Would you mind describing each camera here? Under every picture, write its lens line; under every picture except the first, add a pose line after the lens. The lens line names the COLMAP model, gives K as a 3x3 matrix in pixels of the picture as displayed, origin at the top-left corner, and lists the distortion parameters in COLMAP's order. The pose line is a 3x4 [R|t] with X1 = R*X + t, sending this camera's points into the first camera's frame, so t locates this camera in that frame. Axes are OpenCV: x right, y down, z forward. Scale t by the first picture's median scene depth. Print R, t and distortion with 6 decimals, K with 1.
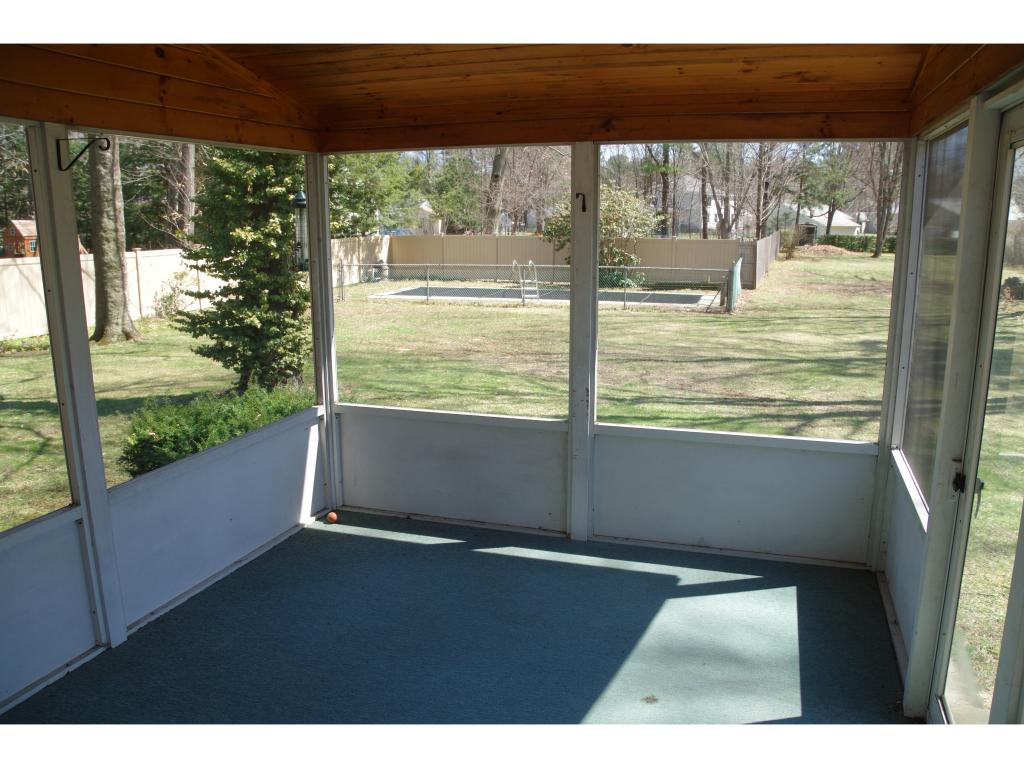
lens RADIAL K [[786.3, 0, 512.0], [0, 786.3, 384.0], [0, 0, 1]] dist [-0.138389, 0.005047]
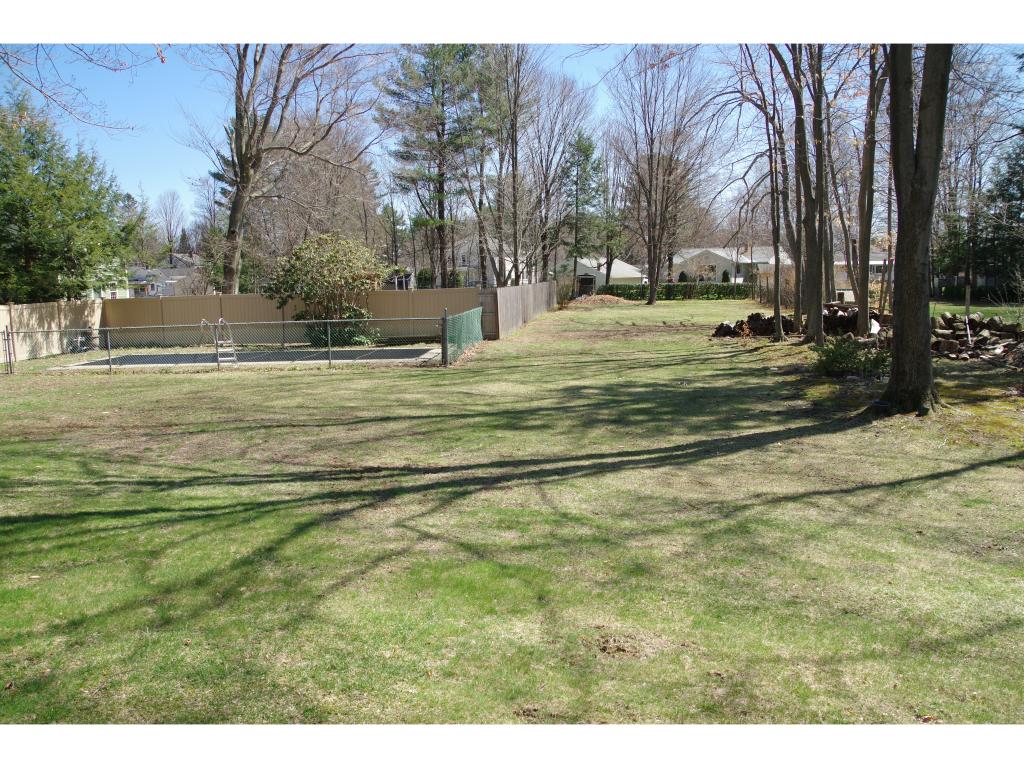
lens RADIAL K [[786.3, 0, 512.0], [0, 786.3, 384.0], [0, 0, 1]] dist [-0.138389, 0.005047]
pose [[0.972760, -0.052148, 0.225873, 0.112099], [0.070105, 0.994922, -0.072220, 0.000510], [-0.220960, 0.086087, 0.971476, 0.077741]]
